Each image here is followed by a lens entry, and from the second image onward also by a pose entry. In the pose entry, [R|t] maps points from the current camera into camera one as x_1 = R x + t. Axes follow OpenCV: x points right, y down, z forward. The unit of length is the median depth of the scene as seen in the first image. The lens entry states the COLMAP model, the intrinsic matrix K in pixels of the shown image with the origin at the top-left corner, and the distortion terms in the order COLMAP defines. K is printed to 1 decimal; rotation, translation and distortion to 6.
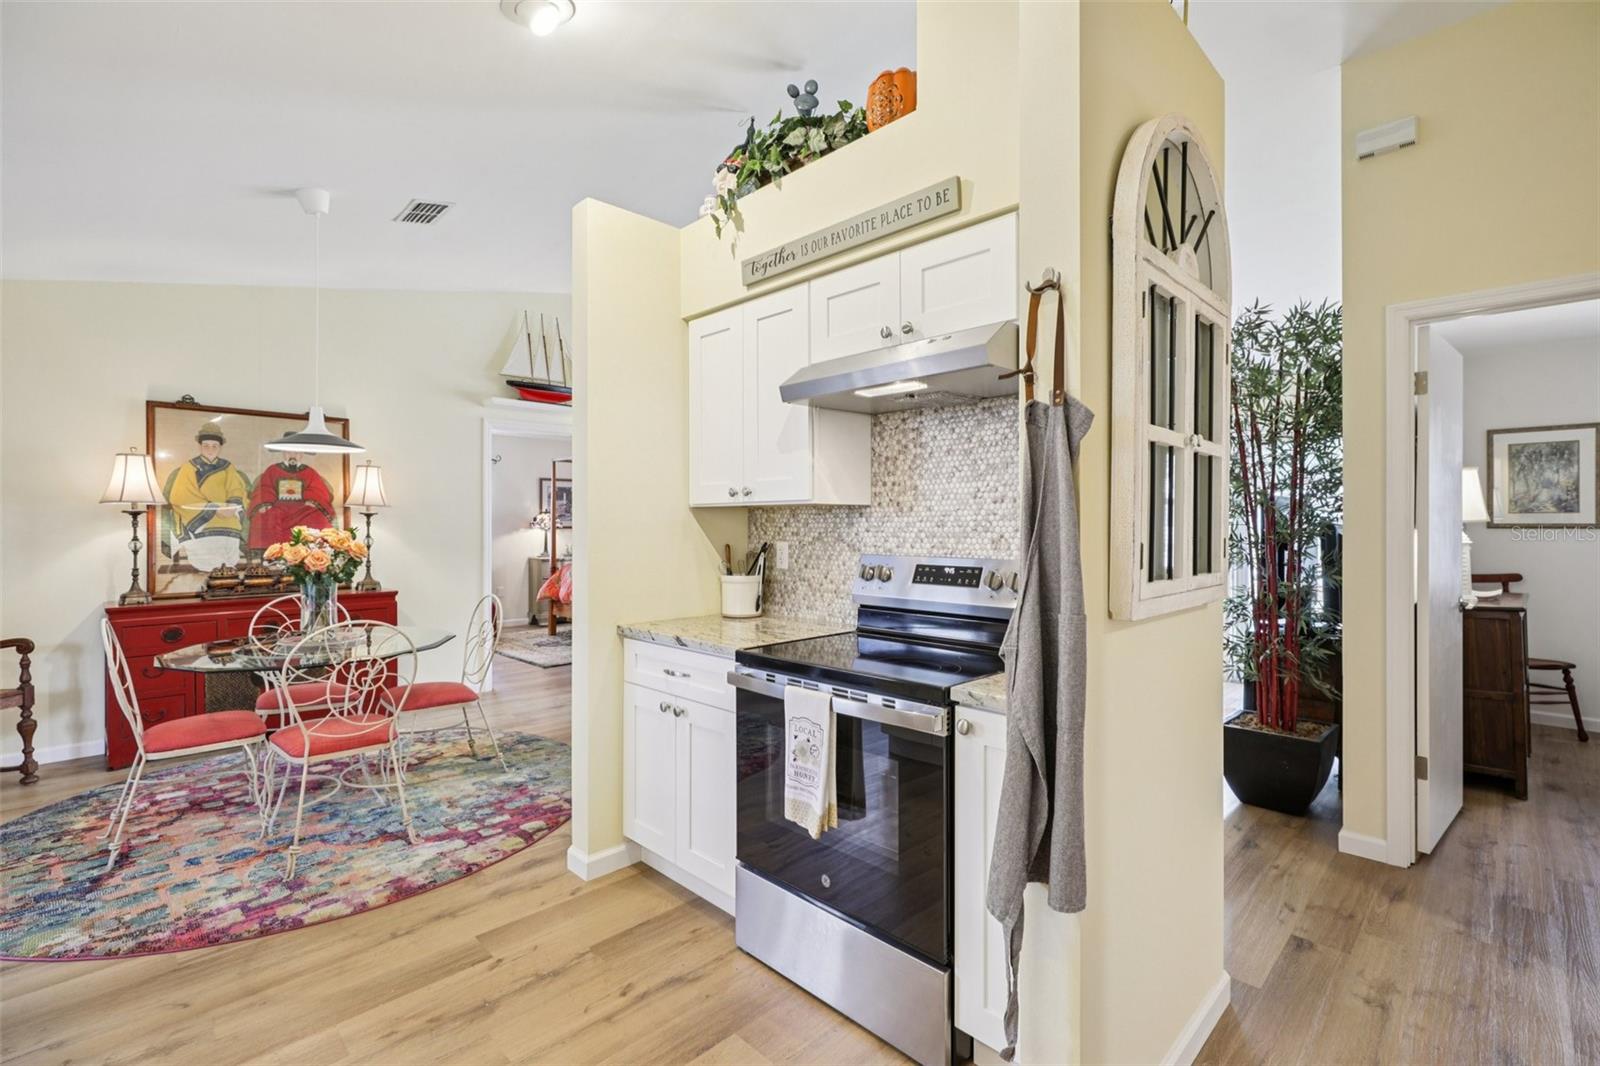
lens RADIAL K [[714.6, 0, 806.5], [0, 714.6, 523.2], [0, 0, 1]] dist [-0.000744, 0.001968]
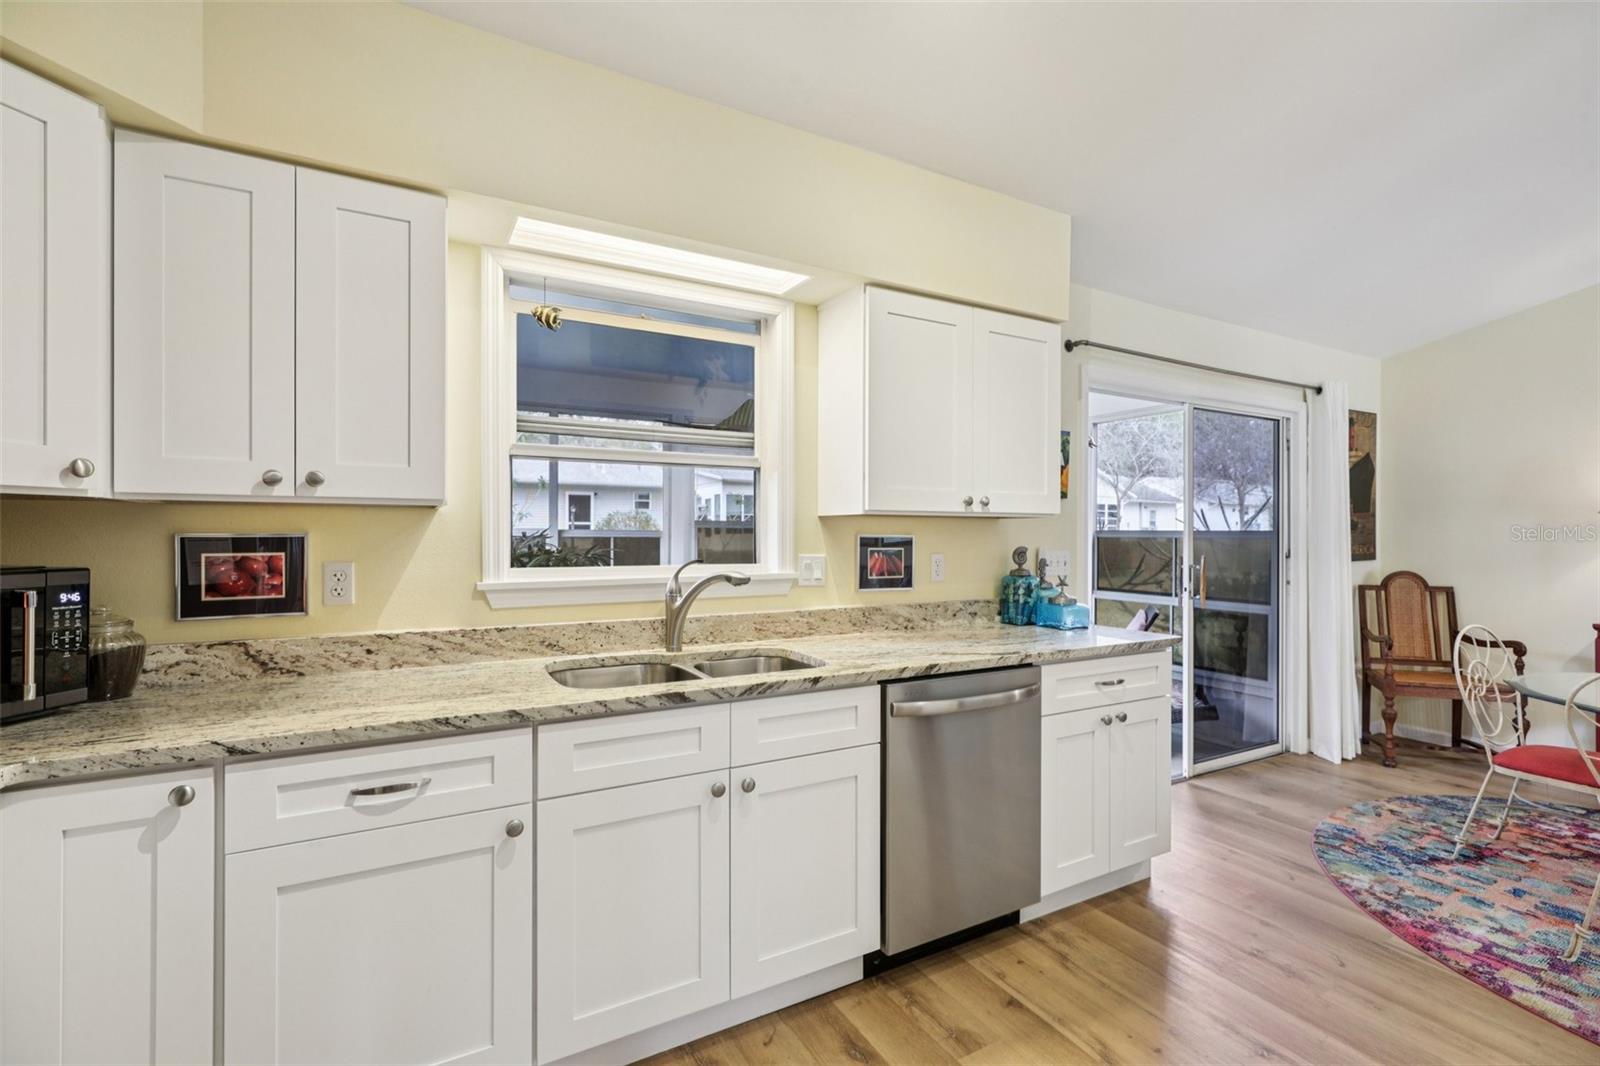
lens RADIAL K [[714.6, 0, 803.5], [0, 714.6, 533.6], [0, 0, 1]] dist [-0.000744, 0.001968]
pose [[-0.277731, -0.001076, -0.960658, 0.277433], [-0.000704, 0.999999, -0.000916, 0.000575], [0.960659, 0.000422, -0.277732, 0.314161]]
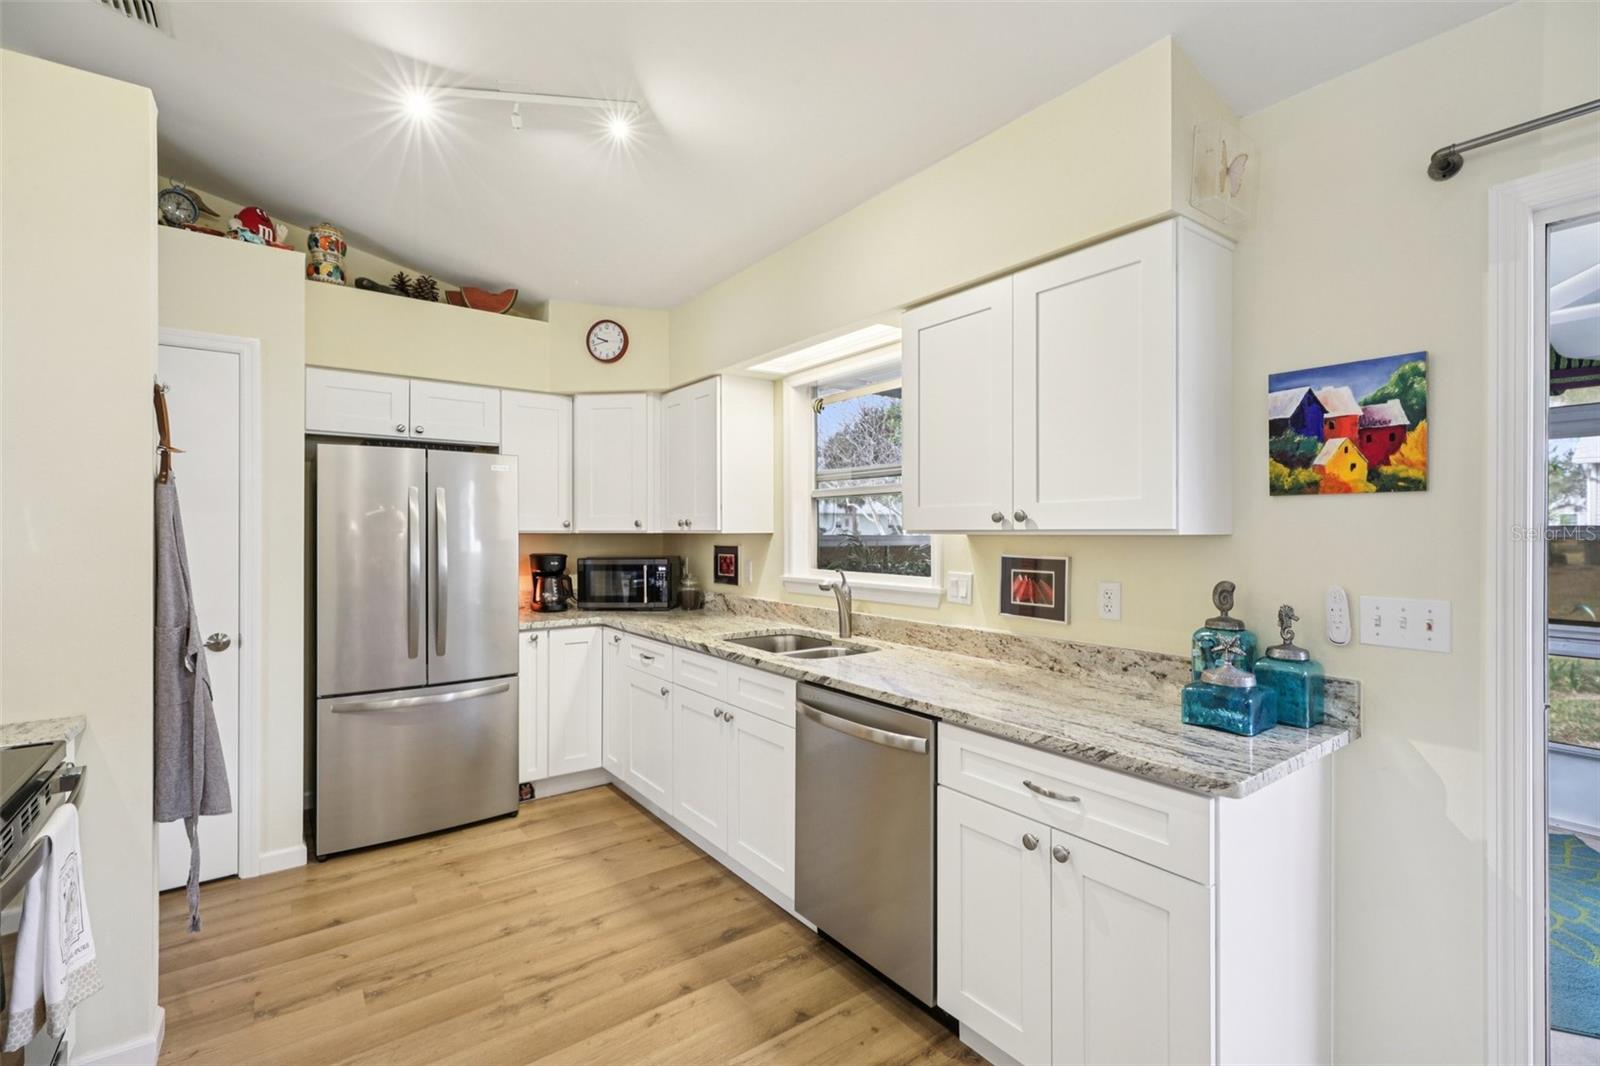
lens RADIAL K [[714.6, 0, 800.8], [0, 714.6, 529.0], [0, 0, 1]] dist [-0.000744, 0.001968]
pose [[-0.988859, 0.000617, 0.148857, -0.486884], [-0.000109, 0.999988, -0.004874, -0.023198], [-0.148858, -0.004836, -0.988847, 0.967740]]
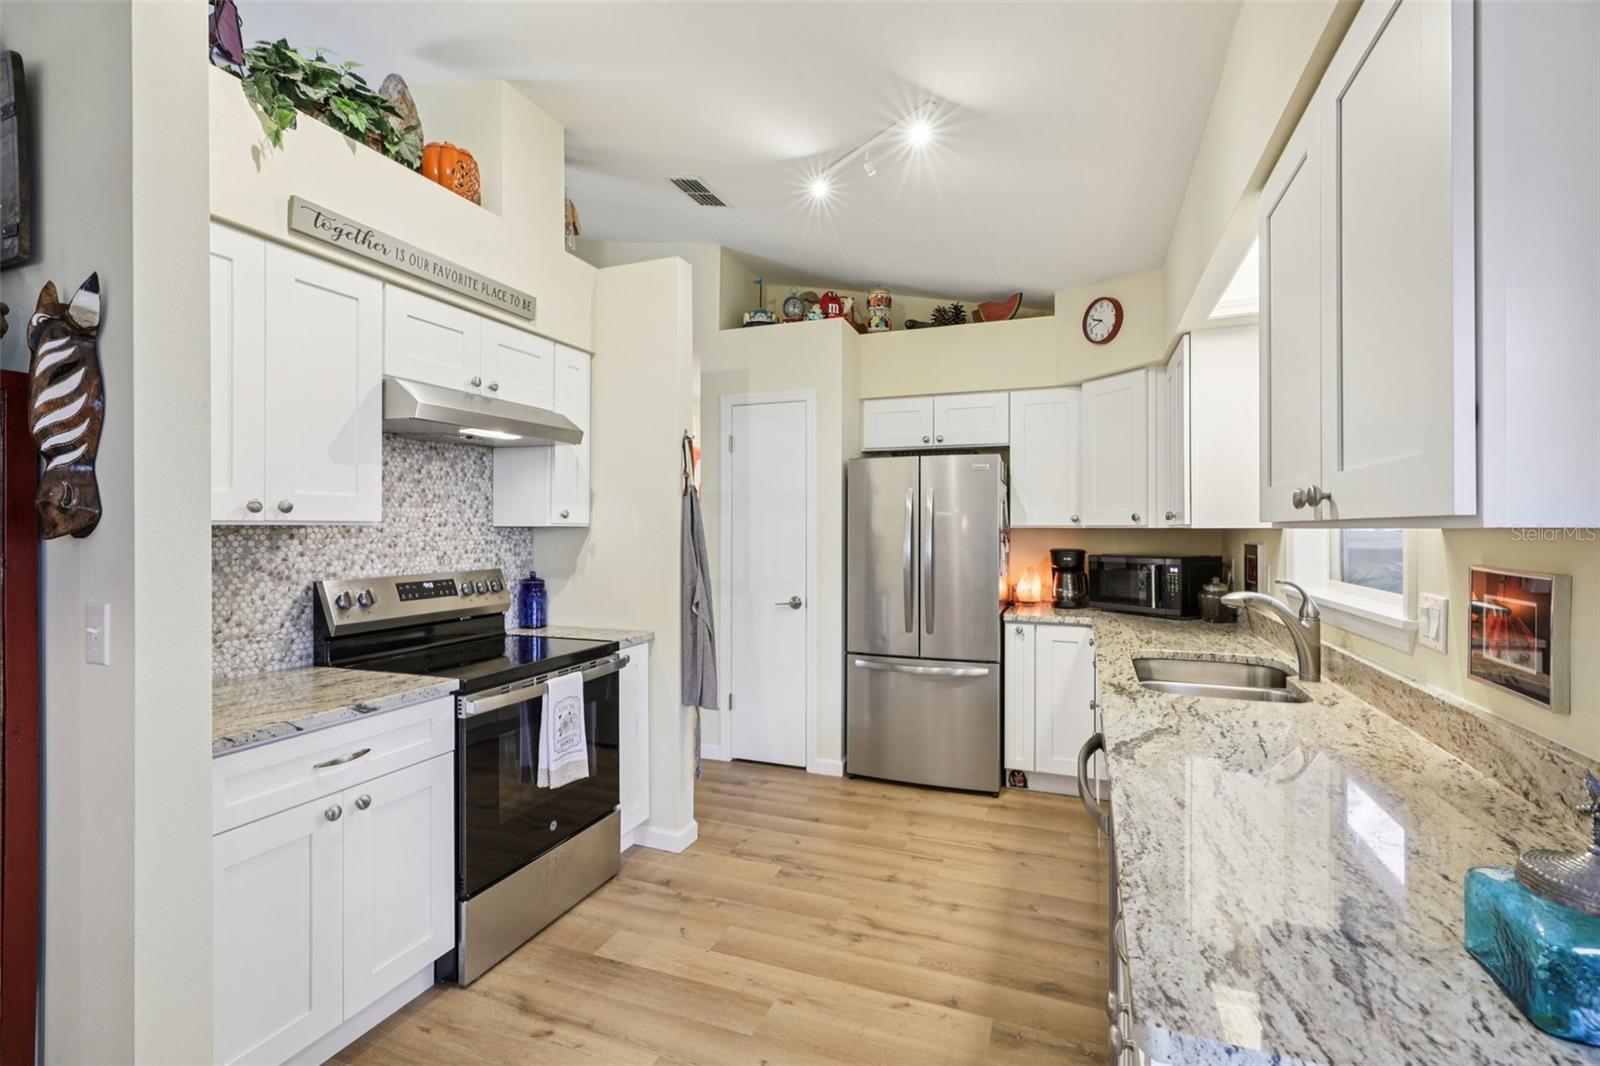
lens RADIAL K [[714.6, 0, 807.1], [0, 714.6, 522.7], [0, 0, 1]] dist [-0.000744, 0.001968]
pose [[-0.400385, 0.006143, 0.916326, -0.830790], [-0.002664, 0.999965, -0.007868, -0.020174], [-0.916343, -0.005591, -0.400355, 0.687276]]
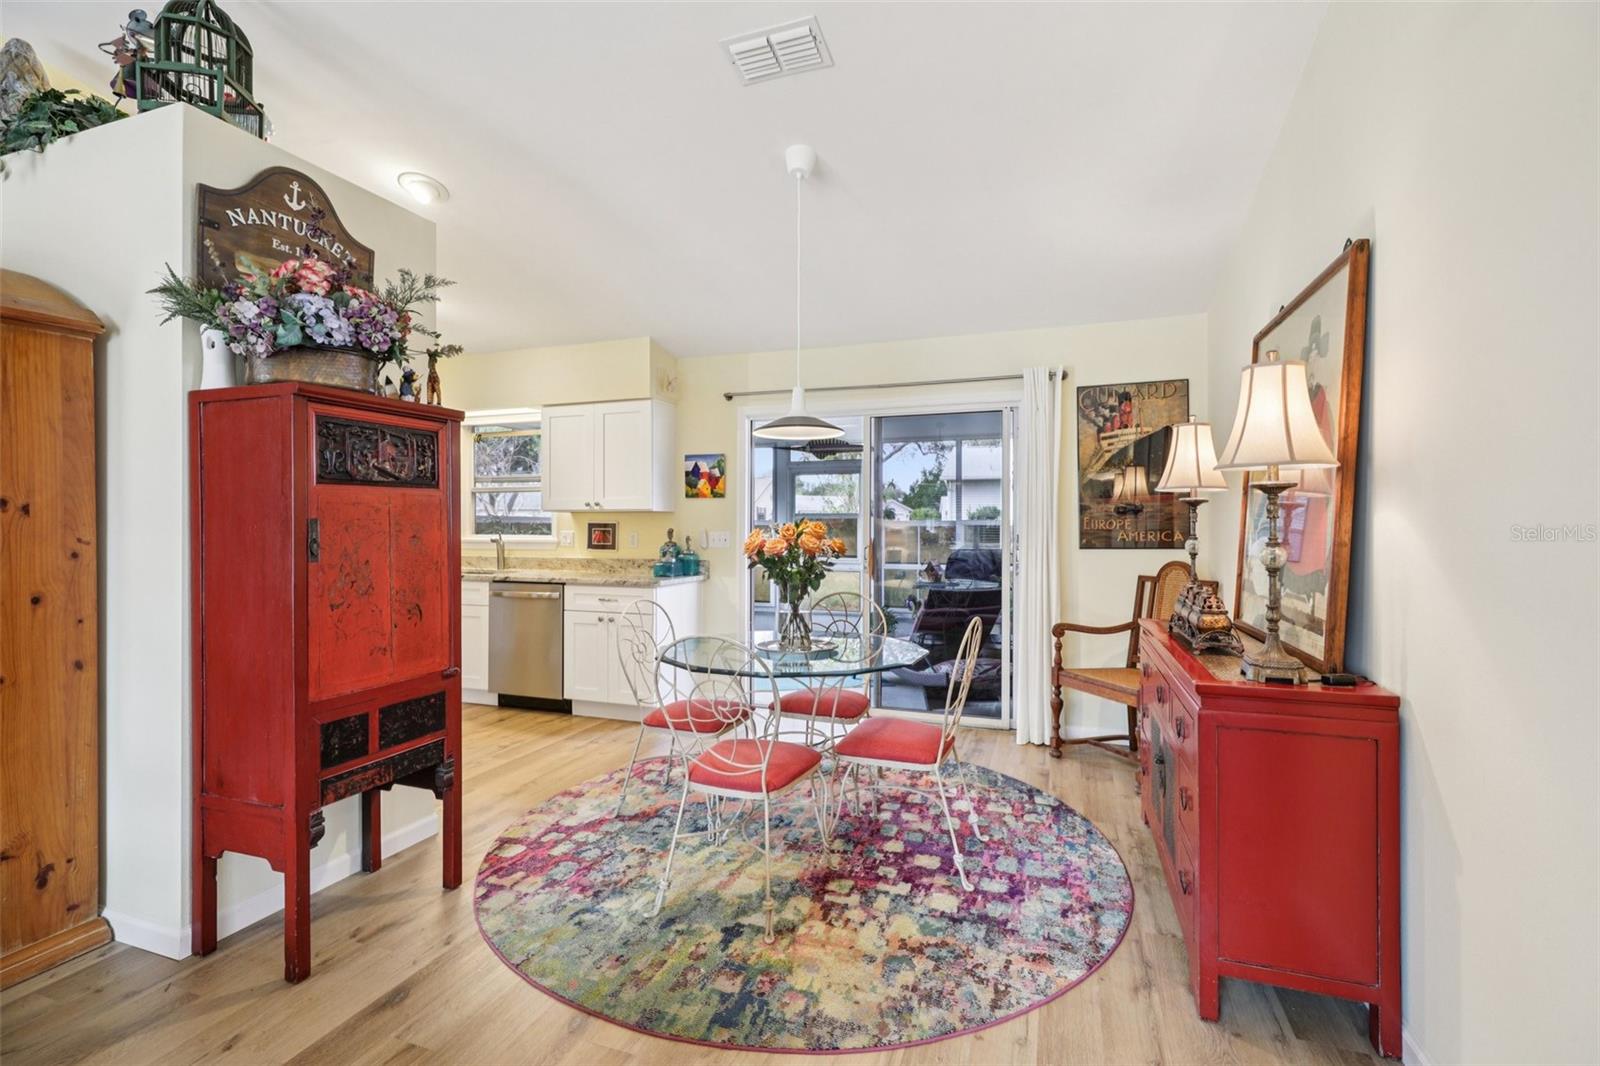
lens RADIAL K [[714.6, 0, 808.6], [0, 714.6, 524.3], [0, 0, 1]] dist [-0.000744, 0.001968]
pose [[-0.904789, -0.001934, -0.425855, -0.333358], [-0.000234, 0.999992, -0.004045, 0.014605], [0.425859, -0.003561, -0.904782, 1.955460]]
